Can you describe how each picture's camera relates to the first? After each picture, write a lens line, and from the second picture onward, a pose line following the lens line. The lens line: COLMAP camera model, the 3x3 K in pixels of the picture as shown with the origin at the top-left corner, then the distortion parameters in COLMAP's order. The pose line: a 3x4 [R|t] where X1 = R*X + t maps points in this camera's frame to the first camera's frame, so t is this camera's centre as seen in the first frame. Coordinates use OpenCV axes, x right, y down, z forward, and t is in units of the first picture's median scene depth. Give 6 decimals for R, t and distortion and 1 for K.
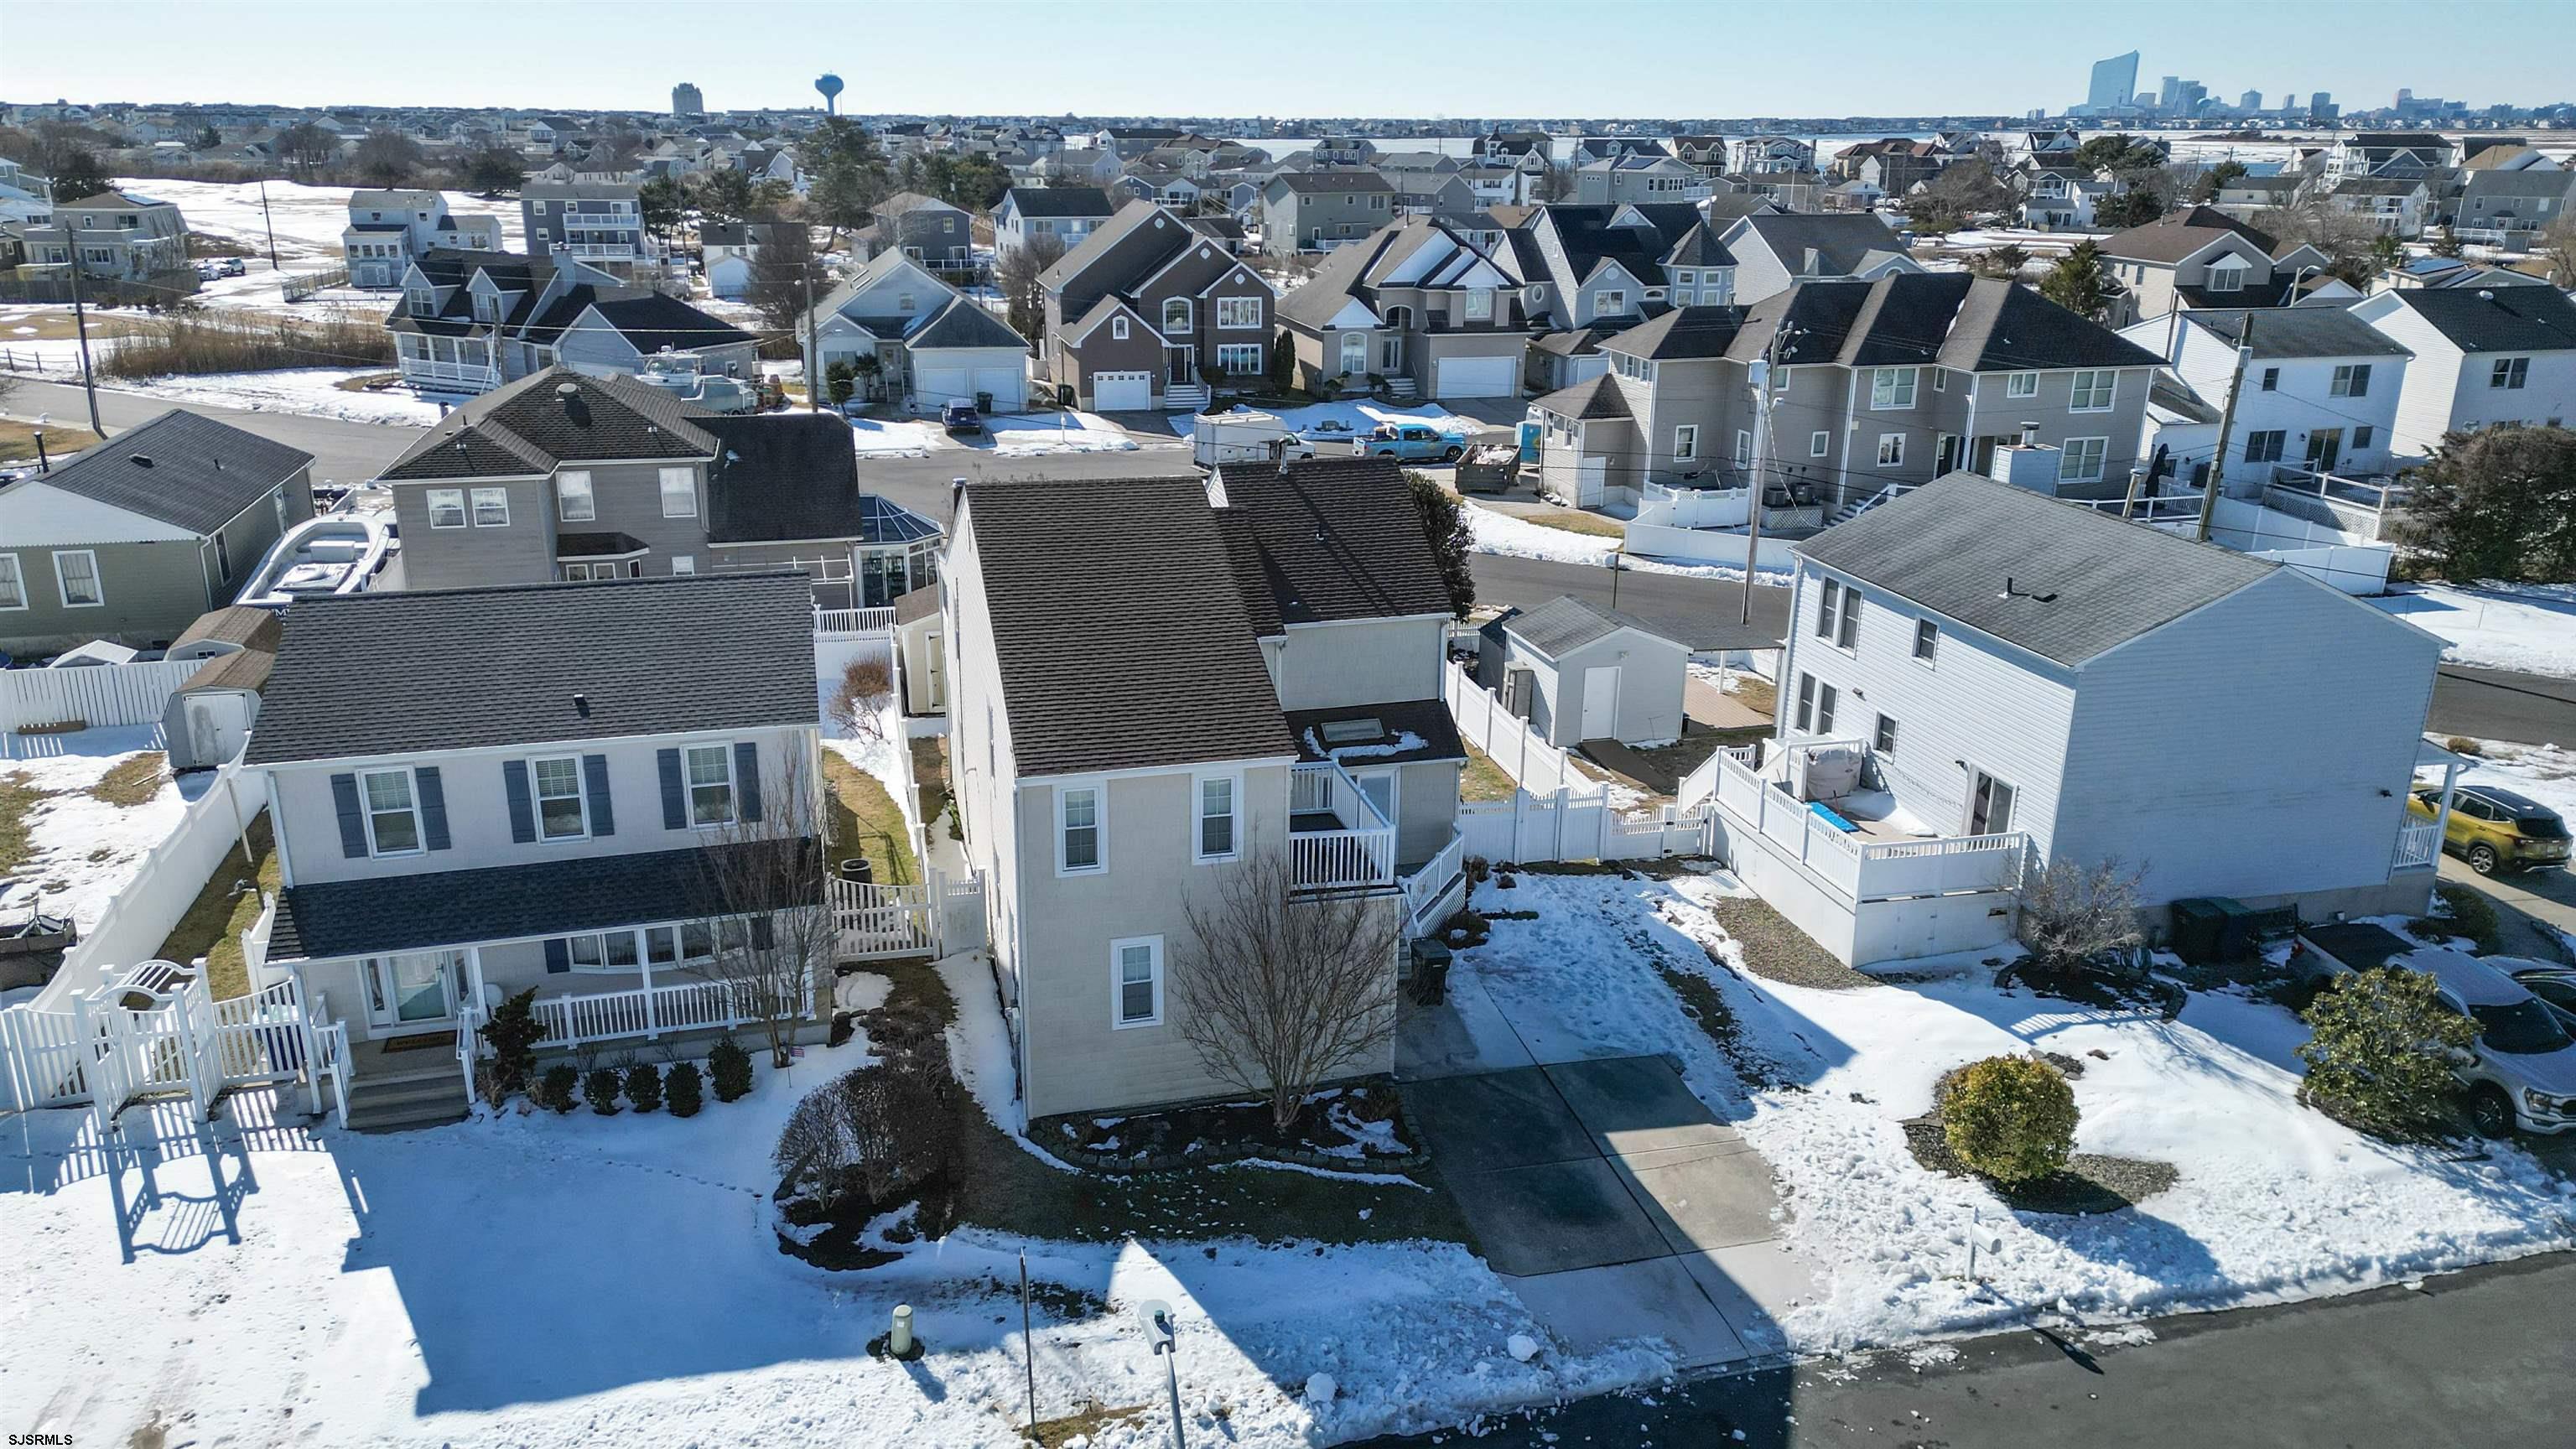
lens RADIAL K [[1785.8, 0, 1274.5], [0, 1785.8, 733.1], [0, 0, 1]] dist [0.087890, -0.085852]
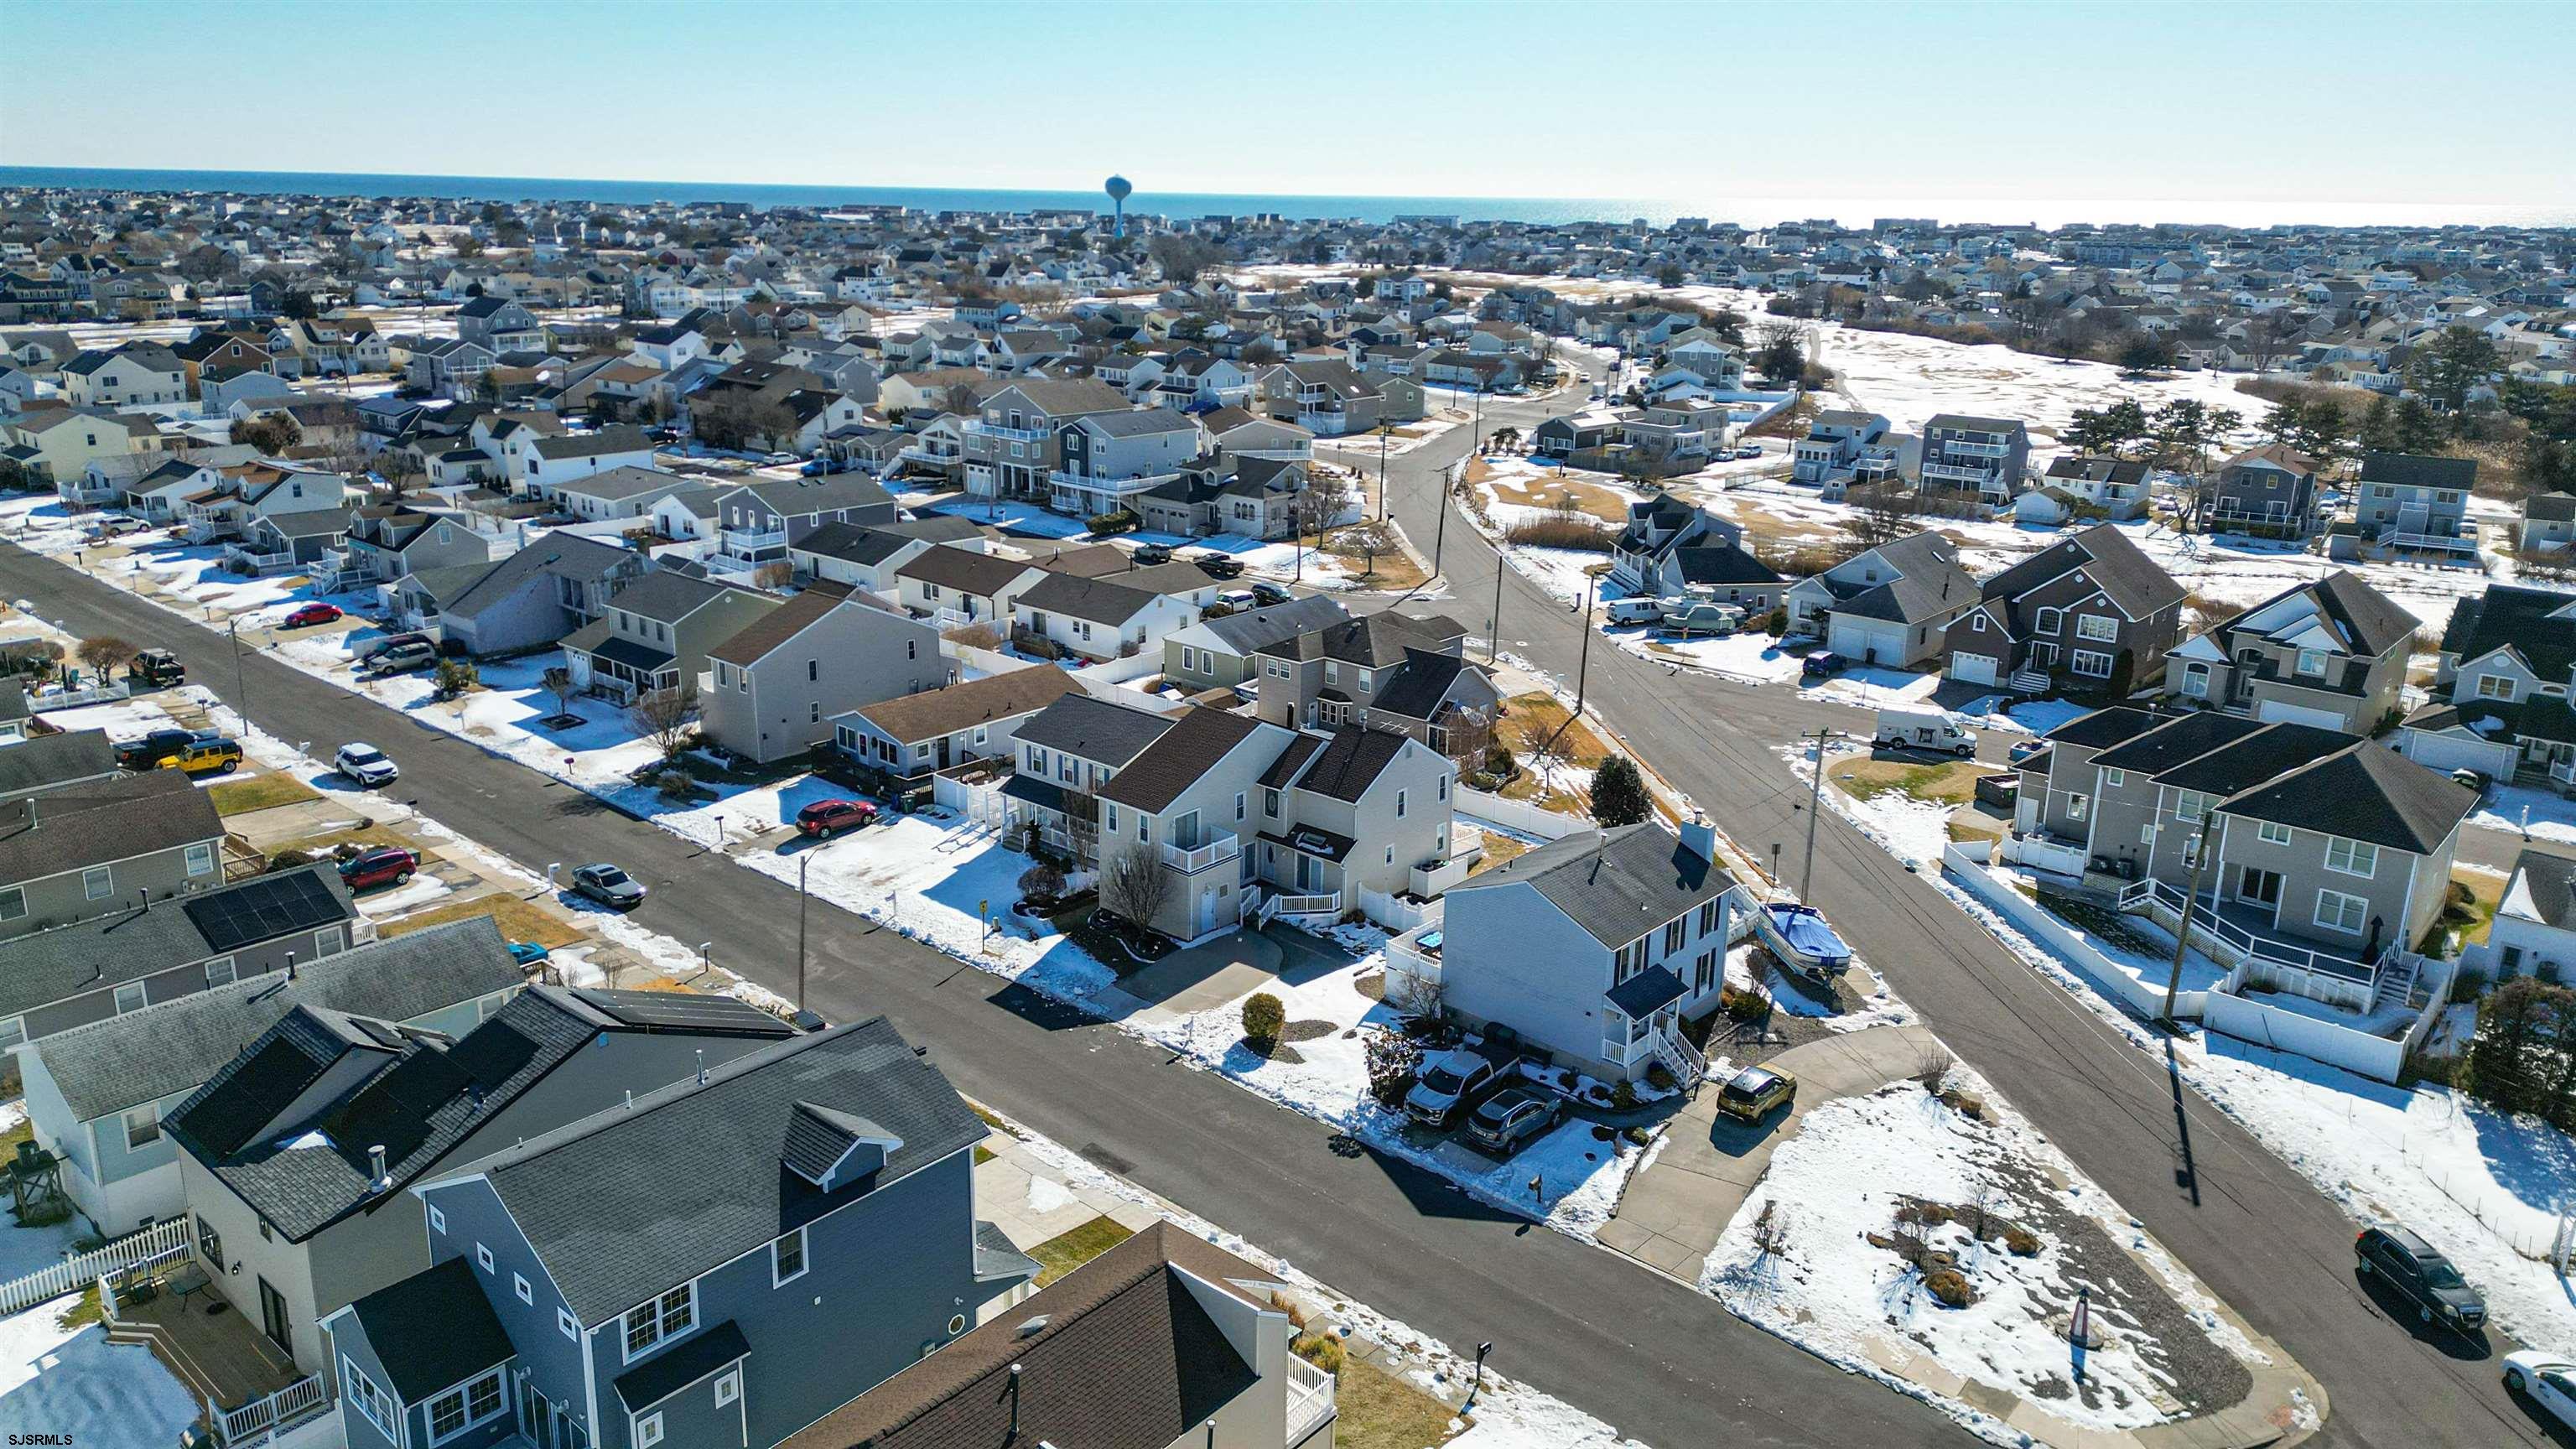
lens RADIAL K [[1785.8, 0, 1274.1], [0, 1785.8, 716.6], [0, 0, 1]] dist [0.087890, -0.085852]
pose [[0.560172, 0.235294, -0.794257, 1.676095], [-0.279914, 0.956179, 0.085845, -0.310474], [0.779651, 0.174236, 0.601487, -0.465376]]
